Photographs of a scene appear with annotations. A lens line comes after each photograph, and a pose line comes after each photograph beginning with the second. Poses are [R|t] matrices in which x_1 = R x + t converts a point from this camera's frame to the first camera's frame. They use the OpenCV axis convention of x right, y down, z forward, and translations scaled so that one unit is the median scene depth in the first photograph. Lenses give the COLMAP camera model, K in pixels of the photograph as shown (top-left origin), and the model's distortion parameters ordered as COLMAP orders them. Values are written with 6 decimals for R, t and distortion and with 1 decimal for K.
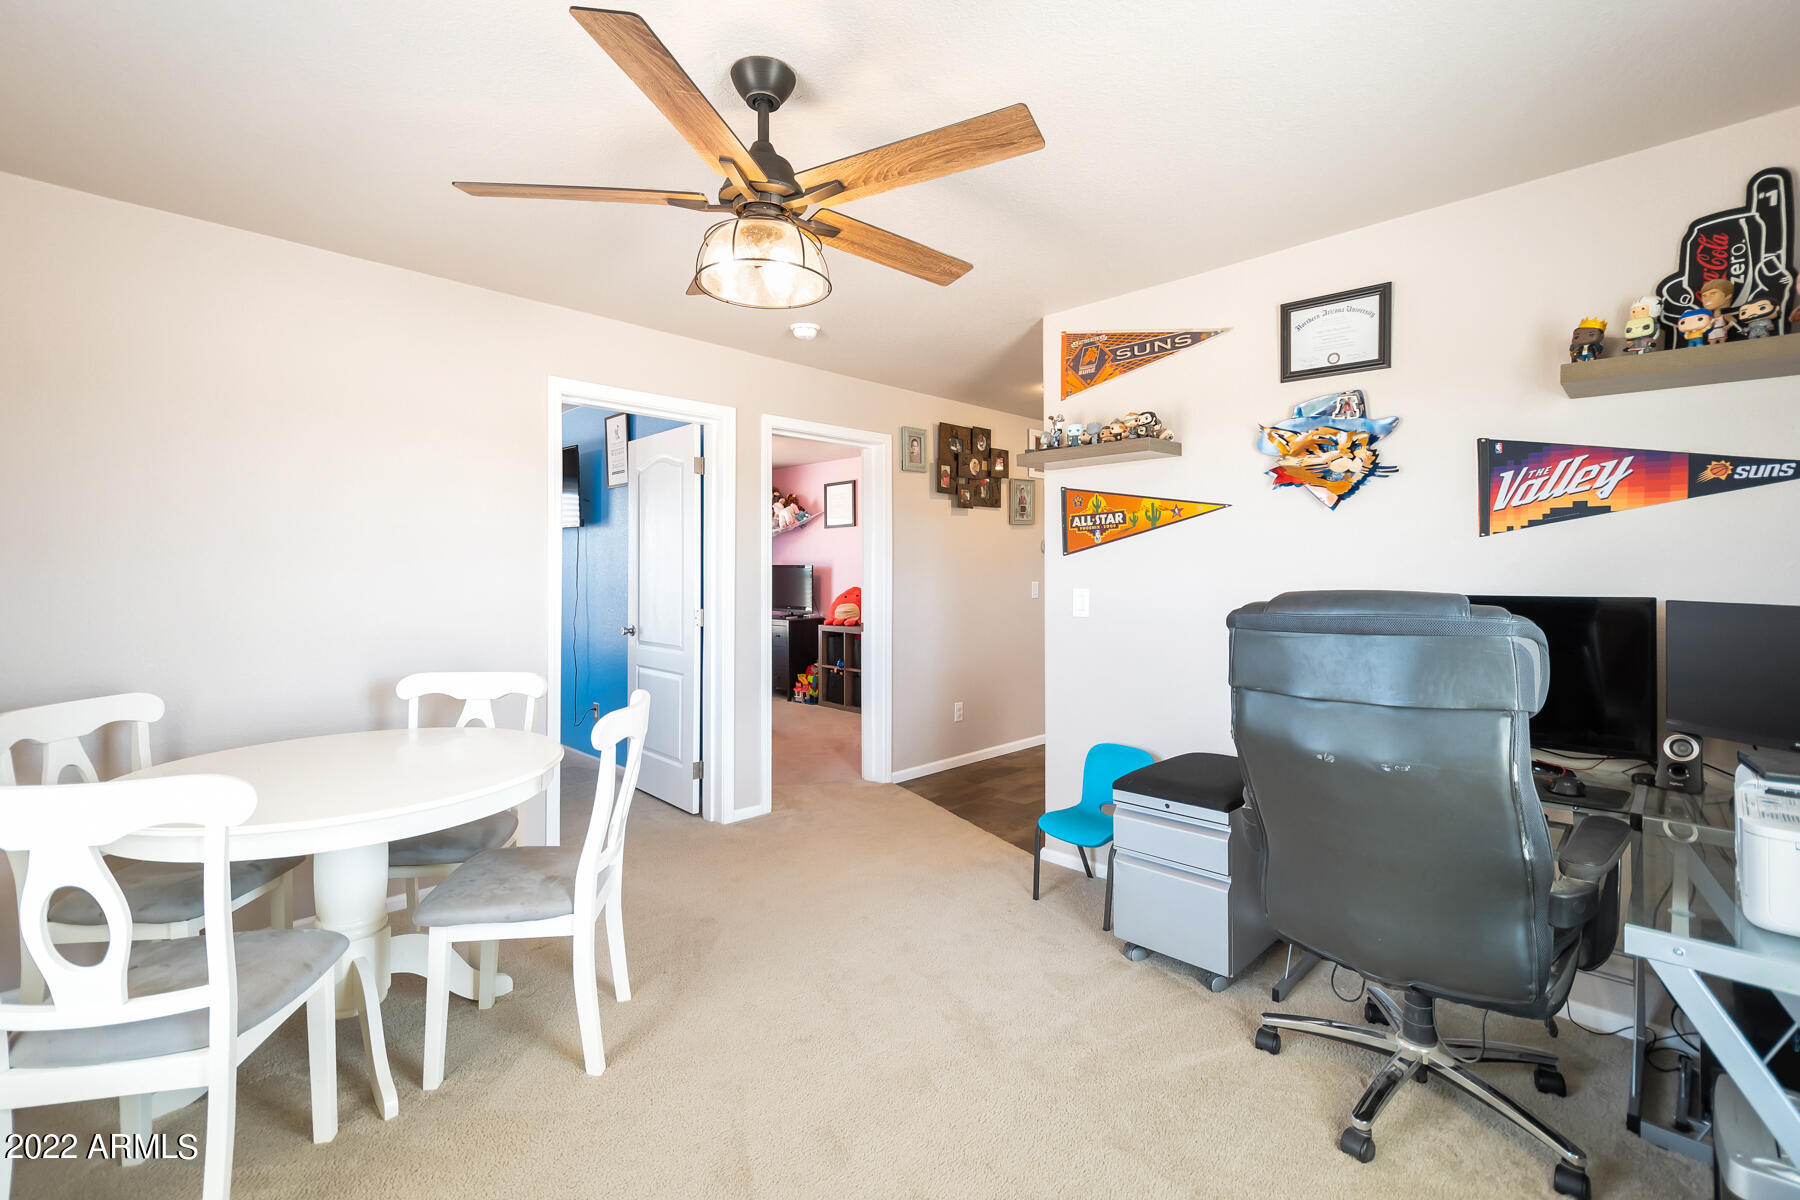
lens RADIAL K [[783.7, 0, 892.4], [0, 783.7, 590.3], [0, 0, 1]] dist [0.001730, -0.000027]
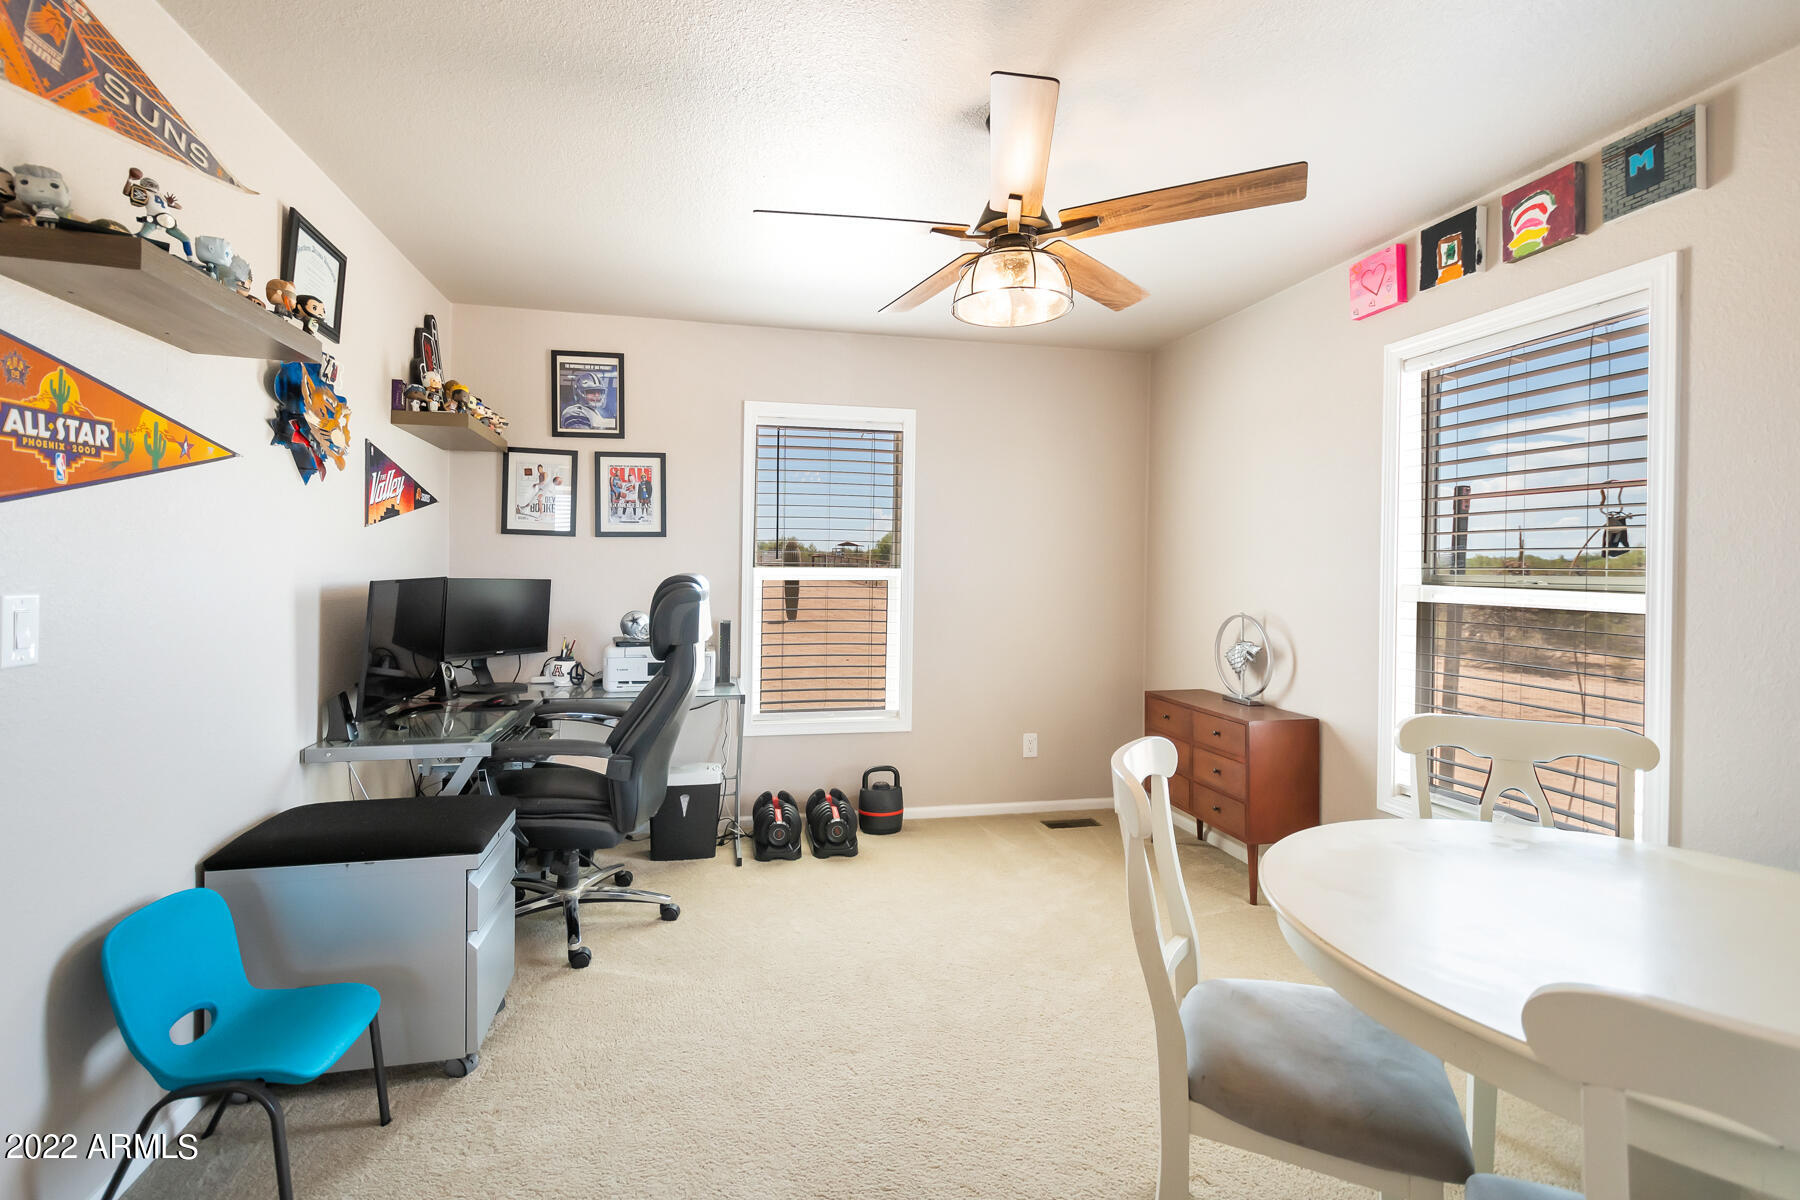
lens RADIAL K [[783.7, 0, 879.3], [0, 783.7, 556.0], [0, 0, 1]] dist [0.001730, -0.000027]
pose [[-0.833946, -0.000765, 0.551846, -0.245257], [0.001377, 0.999993, 0.003467, -0.016273], [-0.551845, 0.003651, -0.833939, 0.805511]]
